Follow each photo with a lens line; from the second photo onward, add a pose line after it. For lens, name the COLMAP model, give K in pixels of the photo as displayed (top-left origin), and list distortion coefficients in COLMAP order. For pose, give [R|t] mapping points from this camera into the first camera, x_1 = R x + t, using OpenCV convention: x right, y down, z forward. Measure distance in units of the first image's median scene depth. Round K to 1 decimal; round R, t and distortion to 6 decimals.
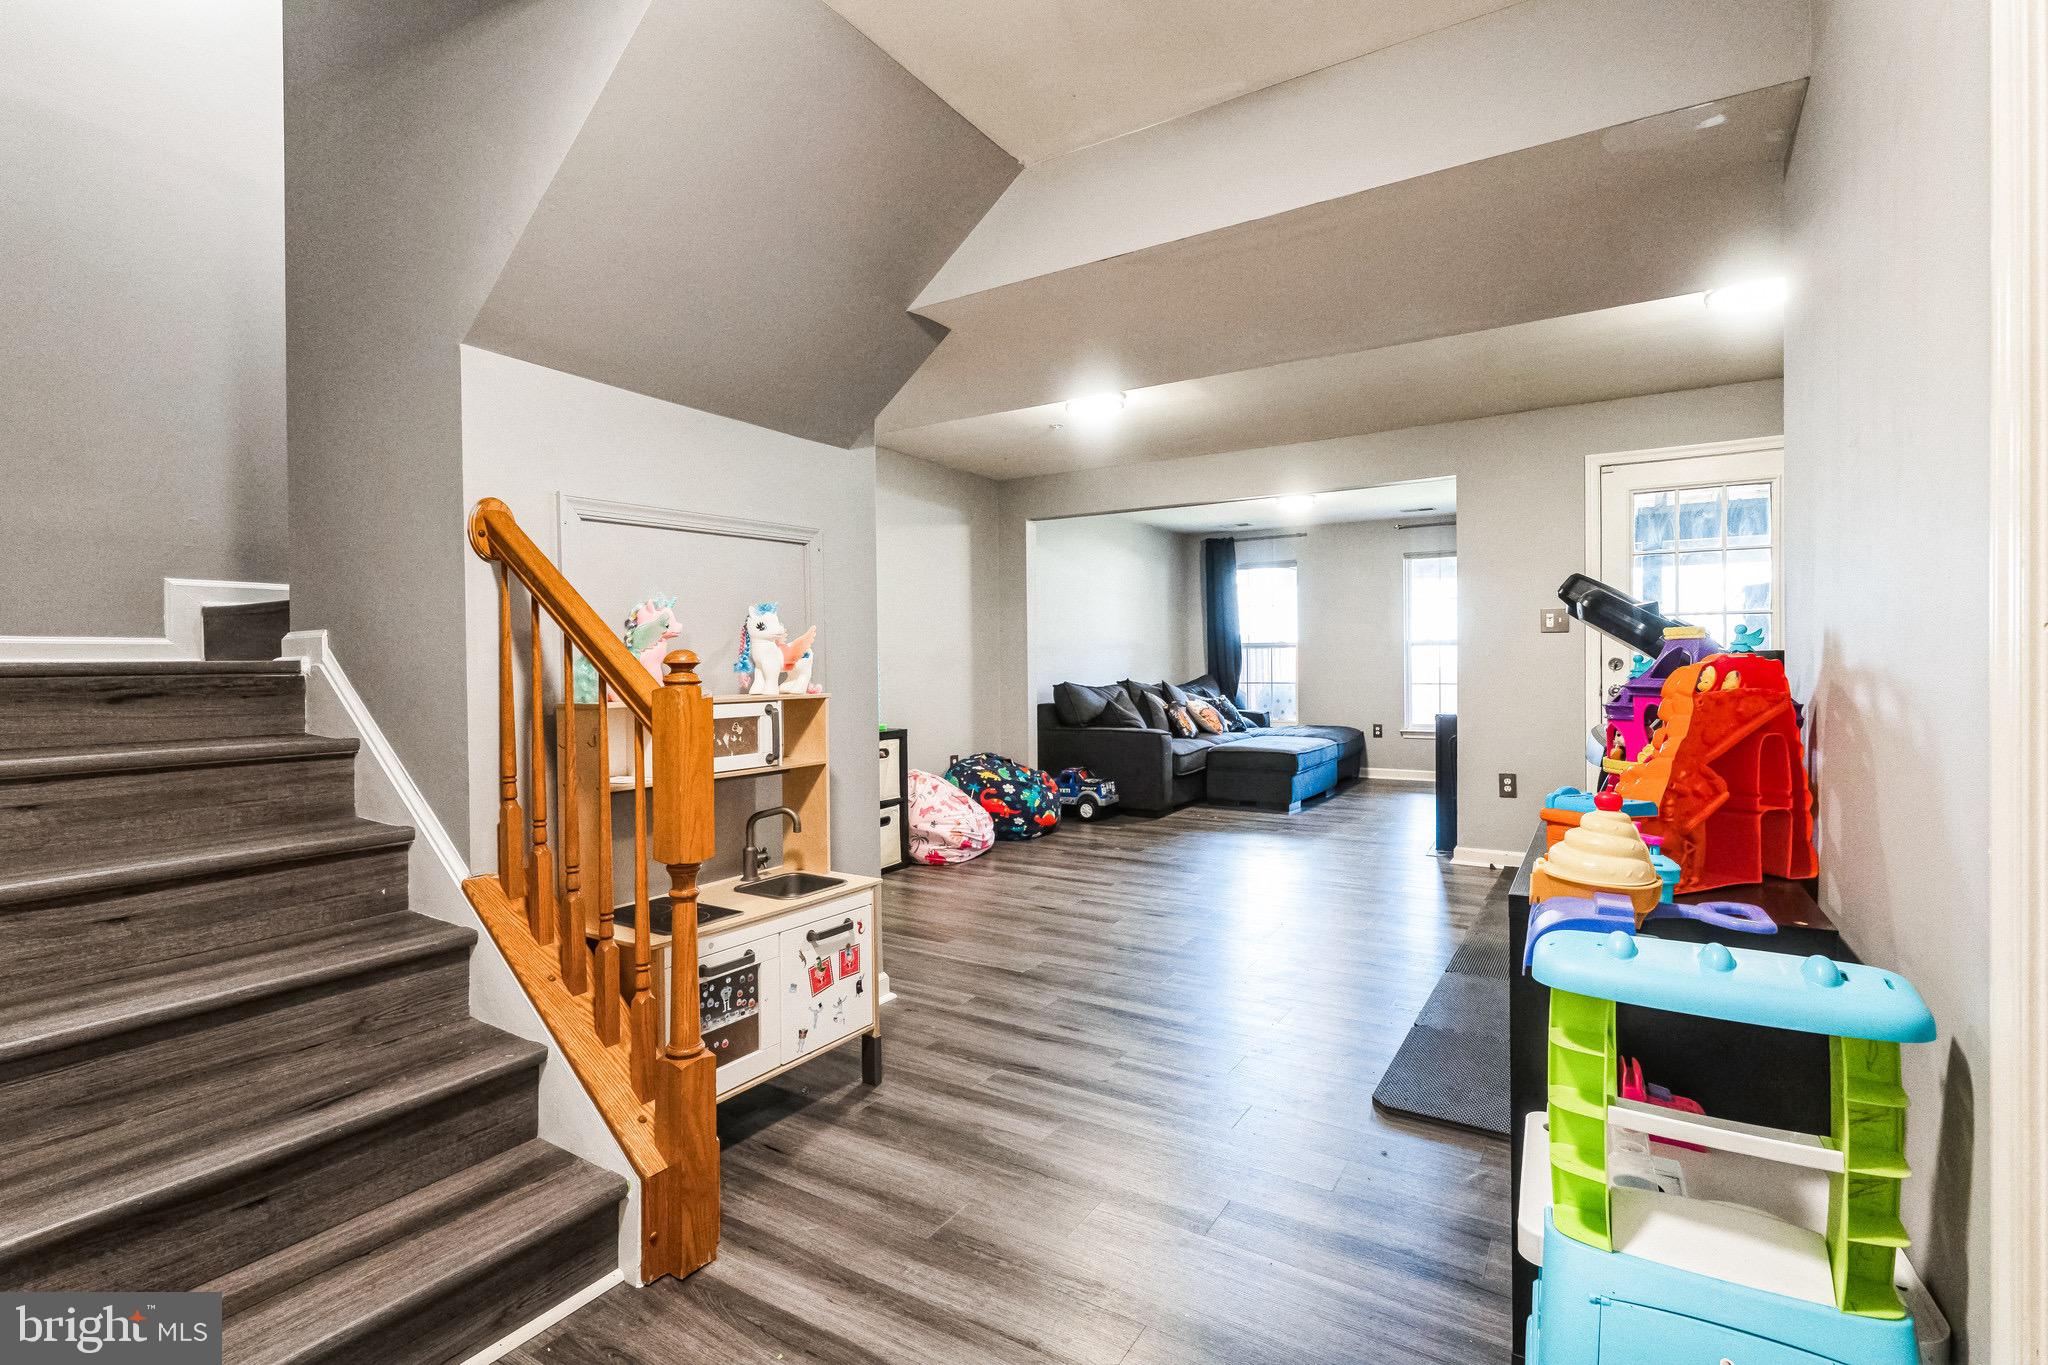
lens RADIAL K [[953.7, 0, 1038.2], [0, 953.7, 676.7], [0, 0, 1]] dist [0.009726, -0.001199]
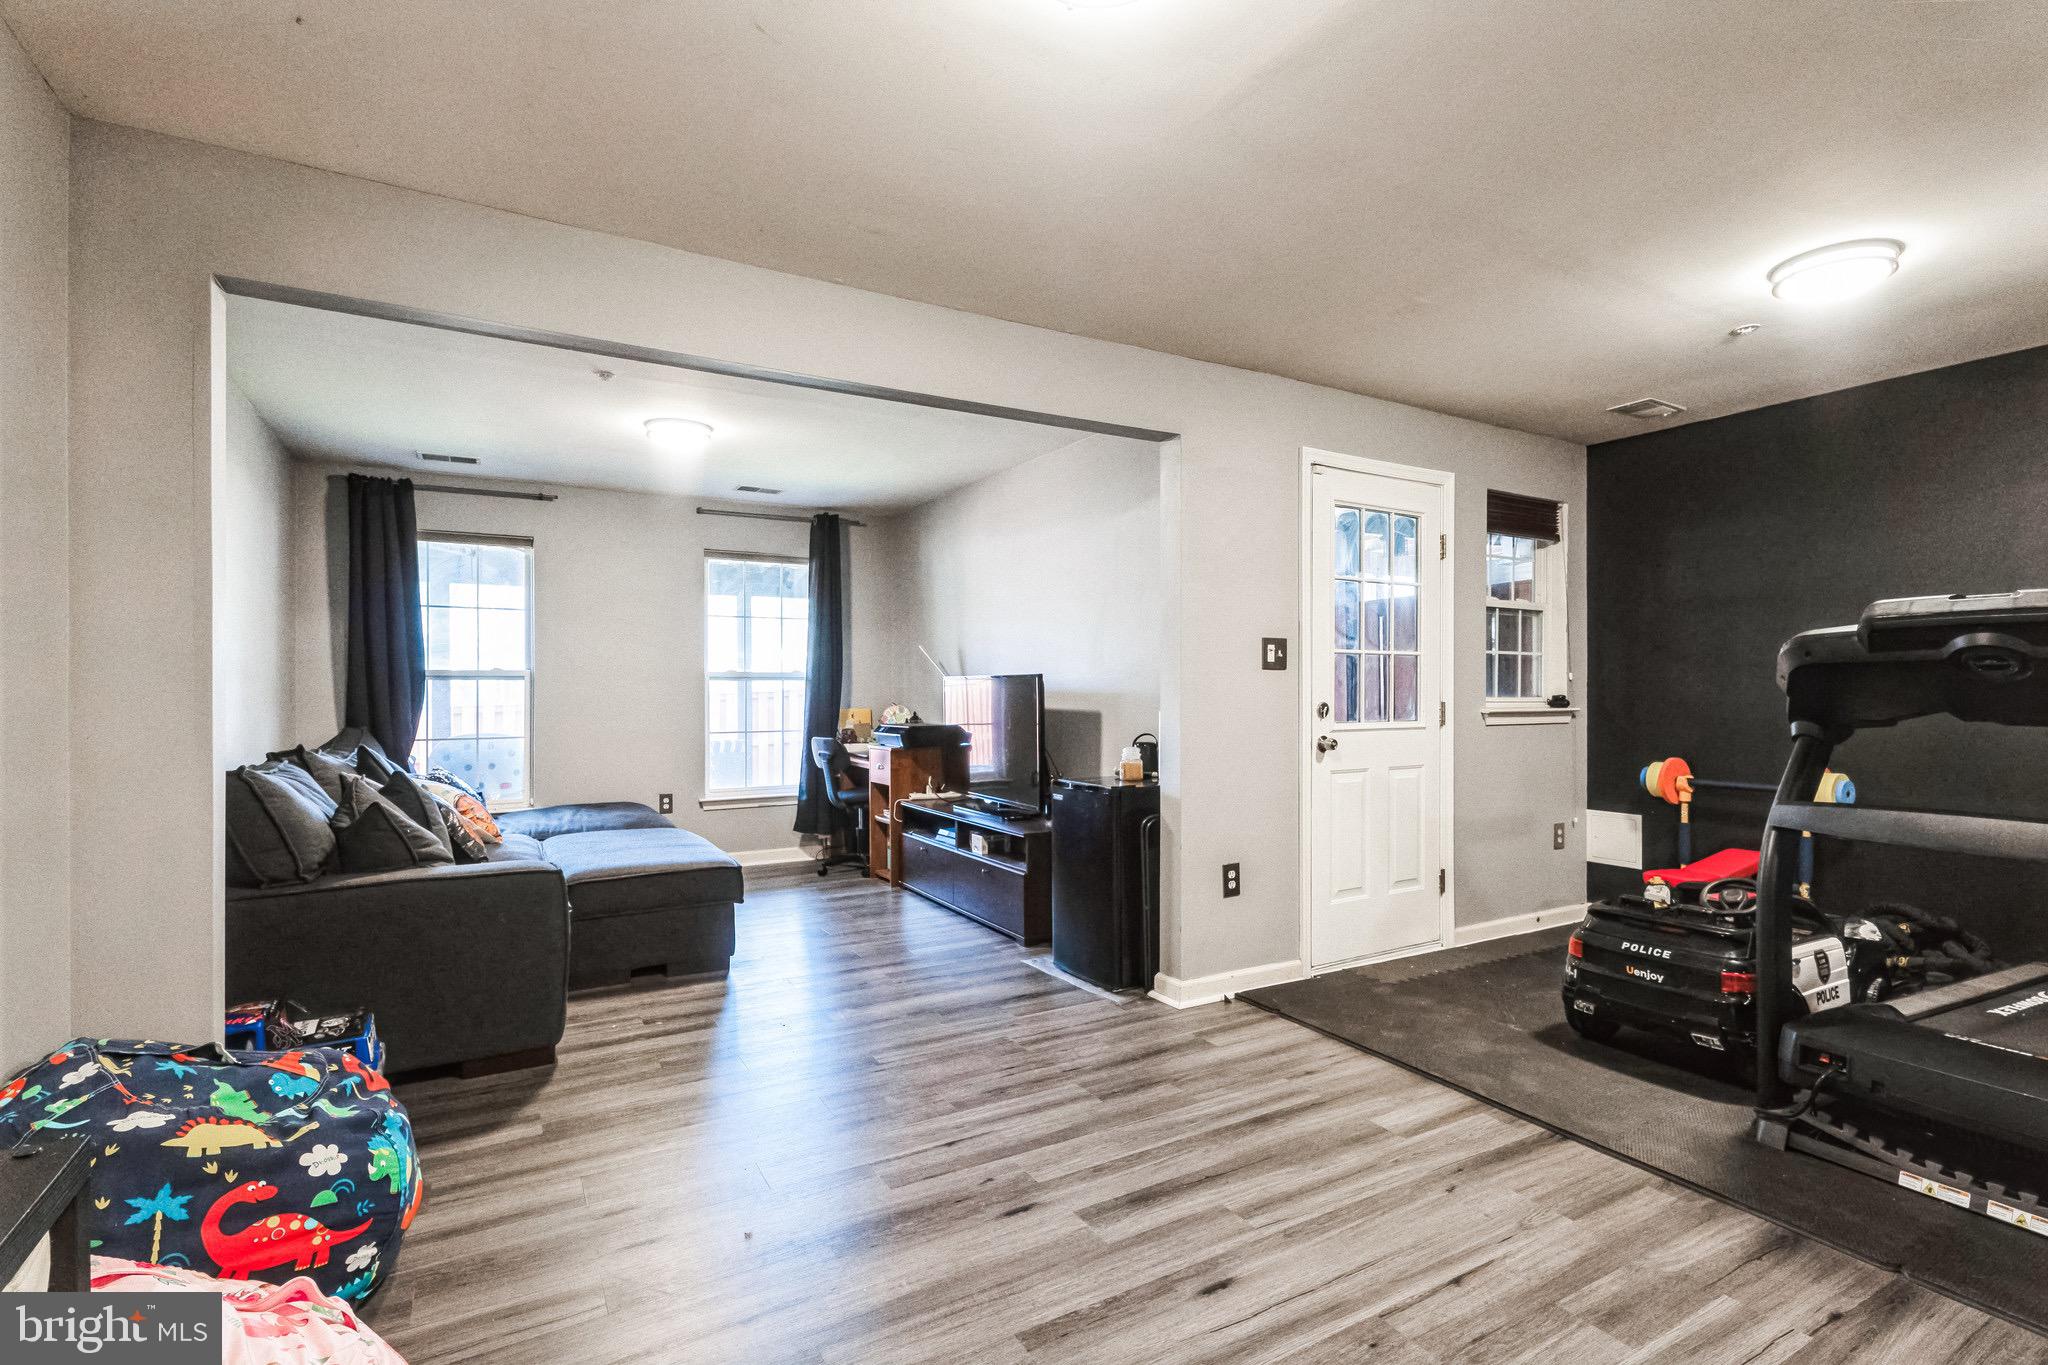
lens RADIAL K [[953.7, 0, 1012.8], [0, 953.7, 692.7], [0, 0, 1]] dist [0.009726, -0.001199]
pose [[0.484457, 0.000486, 0.874815, -0.121702], [0.012399, 0.999896, -0.007422, -0.013409], [-0.874727, 0.014443, 0.484400, 0.441256]]
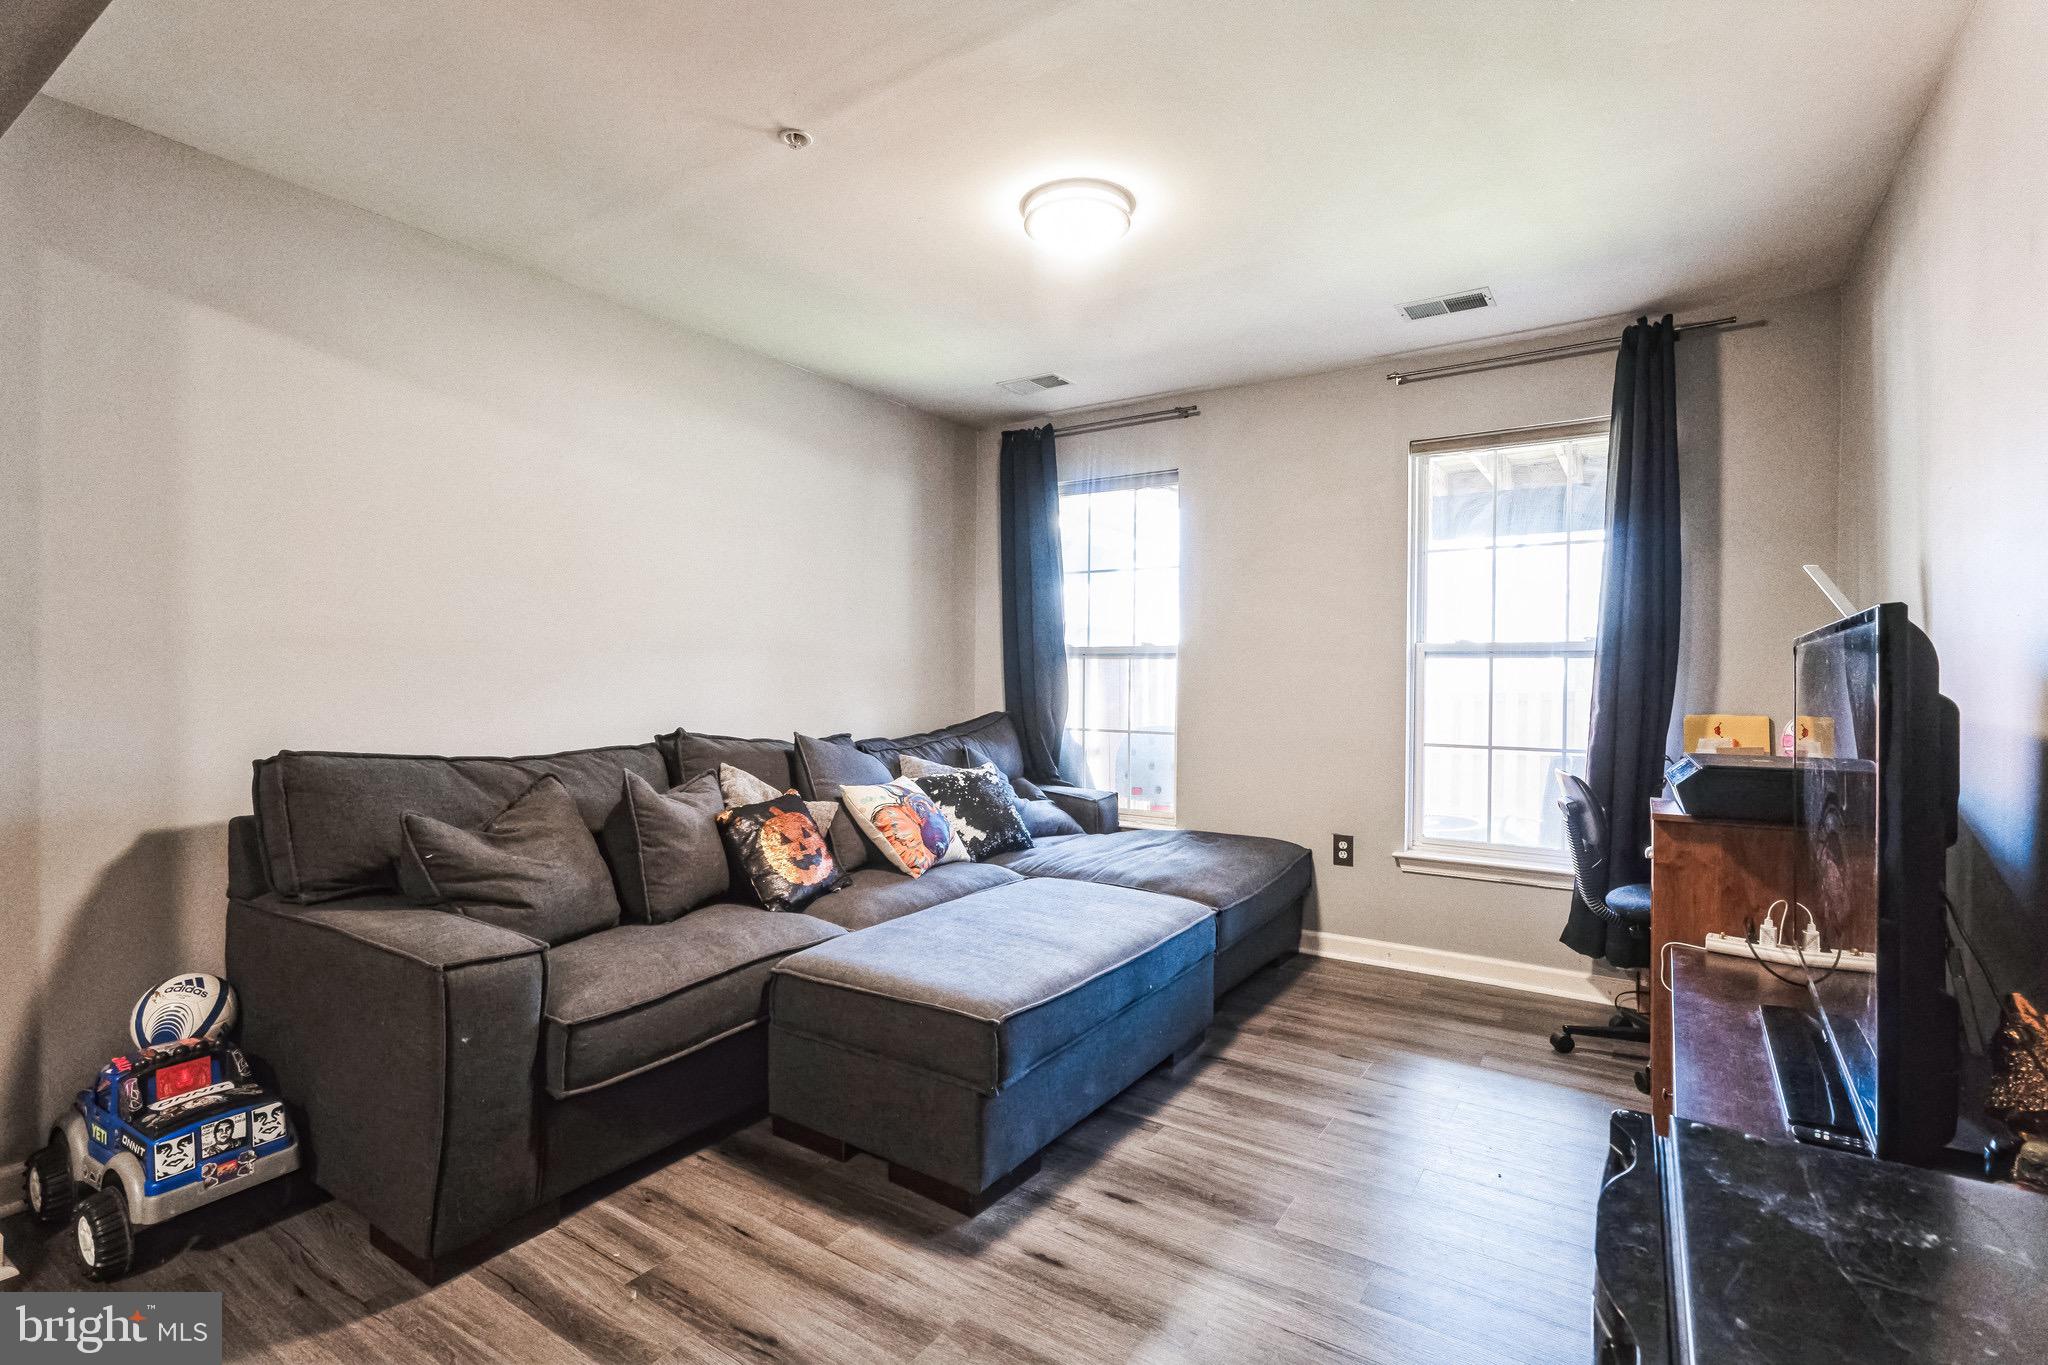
lens RADIAL K [[953.7, 0, 1040.2], [0, 953.7, 687.6], [0, 0, 1]] dist [0.009726, -0.001199]
pose [[0.999743, 0.015089, -0.016896, 0.218161], [-0.015147, 0.999880, -0.003285, -0.013395], [0.016845, 0.003540, 0.999852, 0.548501]]
